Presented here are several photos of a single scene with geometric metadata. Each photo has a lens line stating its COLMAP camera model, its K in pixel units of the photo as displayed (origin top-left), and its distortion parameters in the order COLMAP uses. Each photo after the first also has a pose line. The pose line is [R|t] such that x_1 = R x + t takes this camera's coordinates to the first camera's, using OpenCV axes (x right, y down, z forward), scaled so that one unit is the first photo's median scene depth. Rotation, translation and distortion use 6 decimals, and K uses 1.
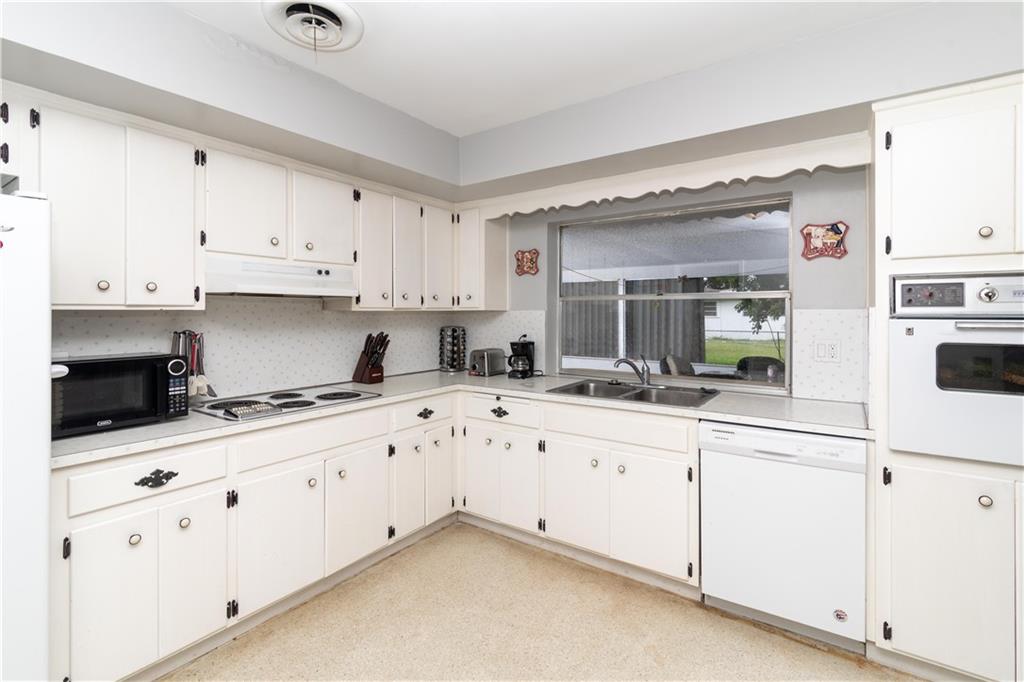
lens RADIAL K [[463.9, 0, 495.9], [0, 463.9, 314.4], [0, 0, 1]] dist [0.003023, -0.000359]
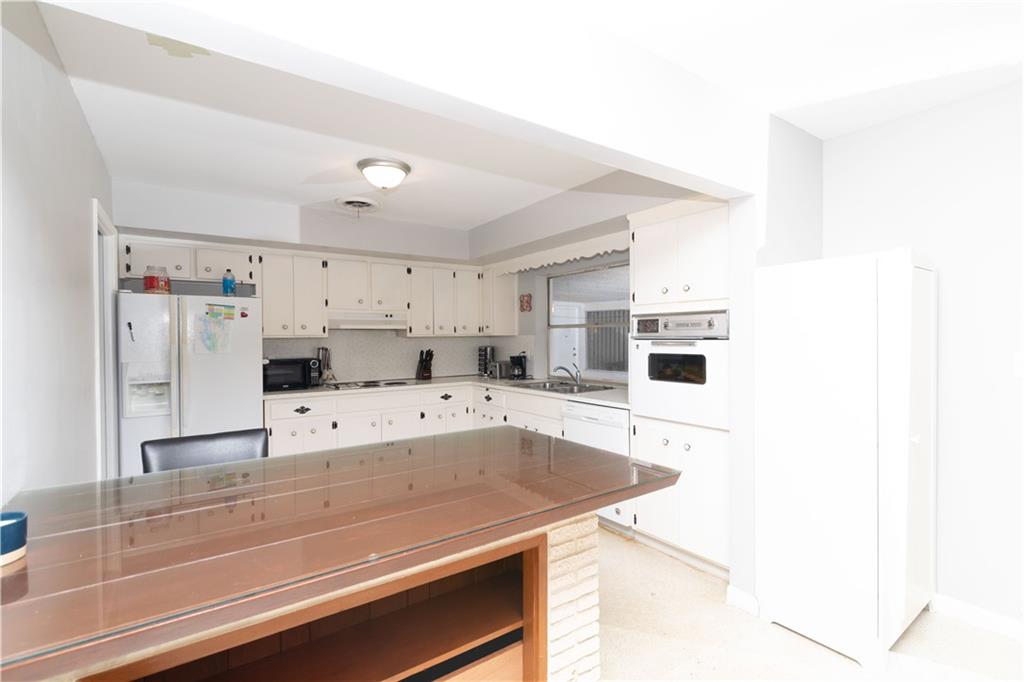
lens RADIAL K [[463.9, 0, 513.7], [0, 463.9, 342.1], [0, 0, 1]] dist [0.003023, -0.000359]
pose [[0.939511, -0.003886, -0.342497, 0.662744], [0.006846, 0.999949, 0.007433, 0.002275], [0.342451, -0.009328, 0.939489, -0.507527]]
